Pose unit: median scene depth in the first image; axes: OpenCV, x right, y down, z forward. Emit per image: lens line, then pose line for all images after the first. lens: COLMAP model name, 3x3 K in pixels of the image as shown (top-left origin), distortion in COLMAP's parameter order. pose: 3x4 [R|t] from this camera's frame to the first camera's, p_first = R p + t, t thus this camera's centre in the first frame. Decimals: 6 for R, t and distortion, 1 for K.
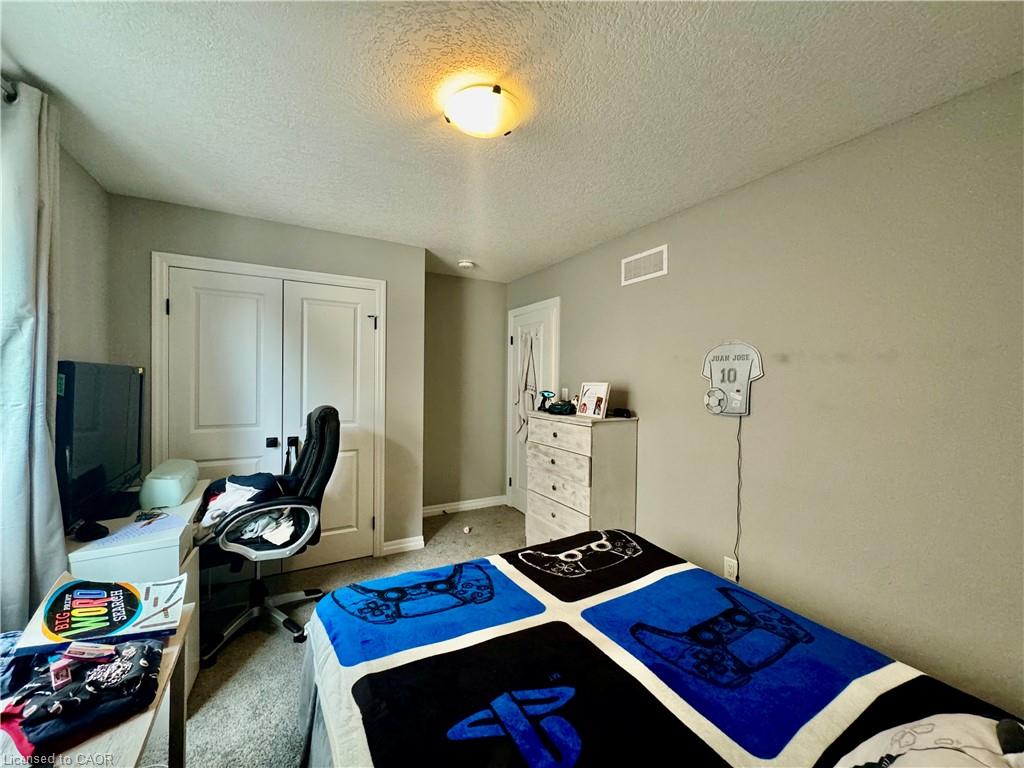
lens RADIAL K [[404.4, 0, 508.4], [0, 404.4, 383.6], [0, 0, 1]] dist [0.000232, -0.000323]
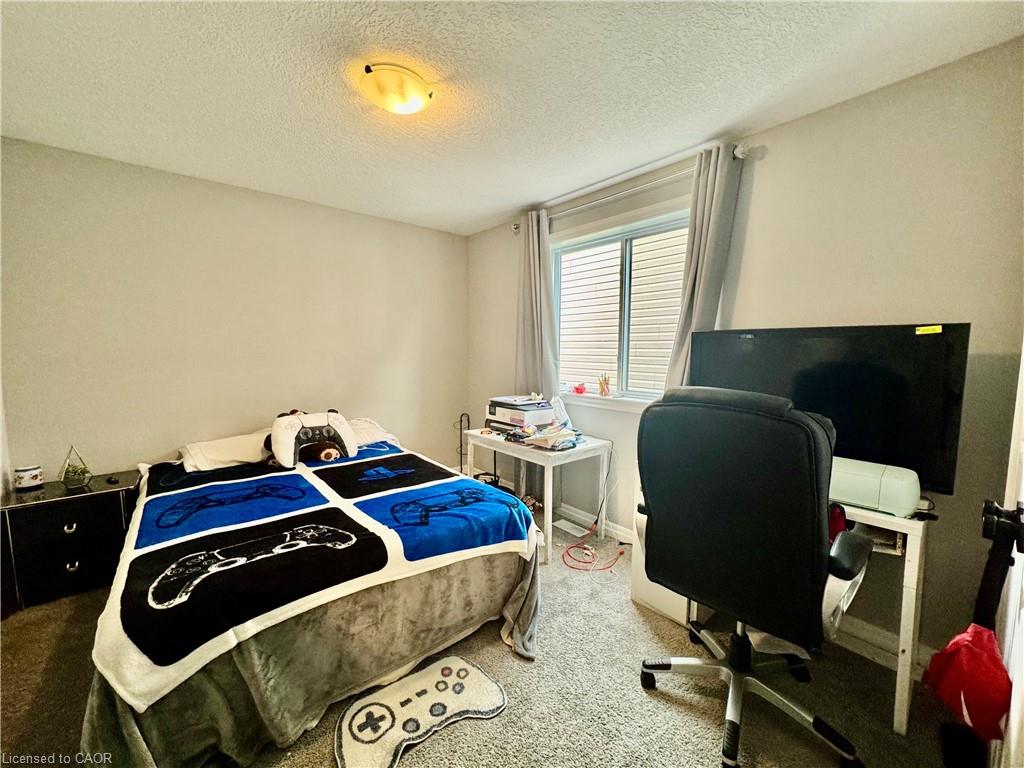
lens RADIAL K [[404.4, 0, 508.9], [0, 404.4, 382.7], [0, 0, 1]] dist [0.000232, -0.000323]
pose [[-0.980561, -0.002124, -0.196203, -0.115425], [-0.020293, 0.995677, 0.090641, 0.008292], [0.195162, 0.092861, -0.976365, 1.760635]]
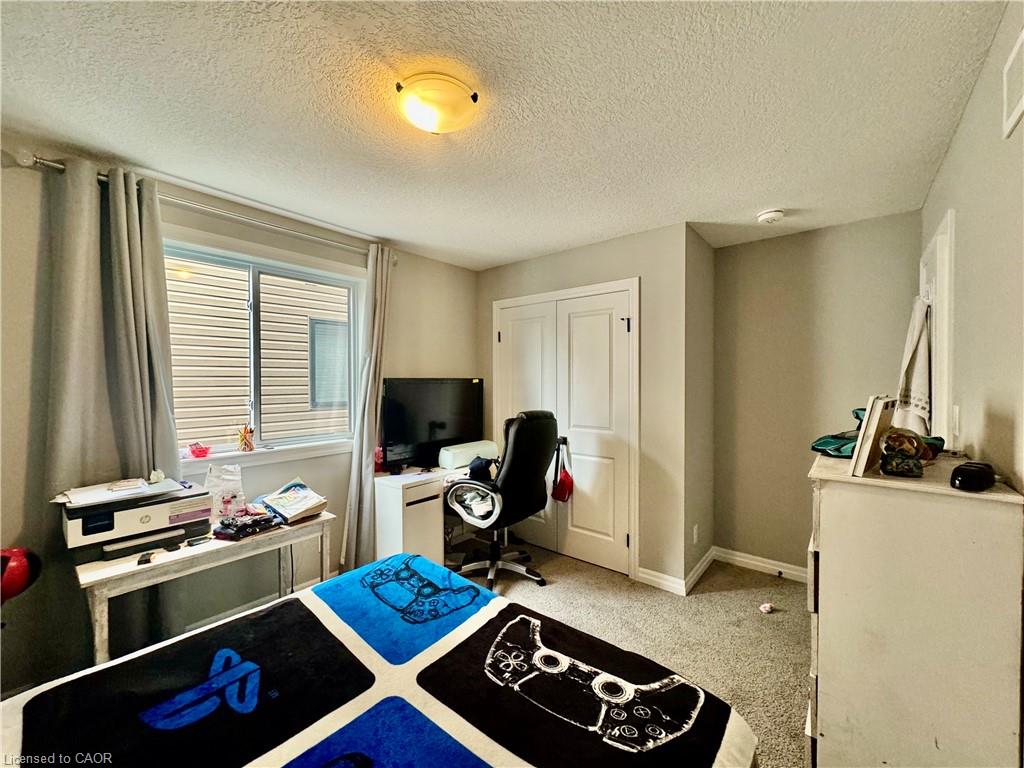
lens RADIAL K [[404.4, 0, 513.8], [0, 404.4, 386.3], [0, 0, 1]] dist [0.000232, -0.000323]
pose [[0.359823, 0.003483, -0.933014, 0.700590], [-0.003811, 0.999990, 0.002263, -0.017932], [0.933013, 0.002742, 0.359833, 0.668789]]
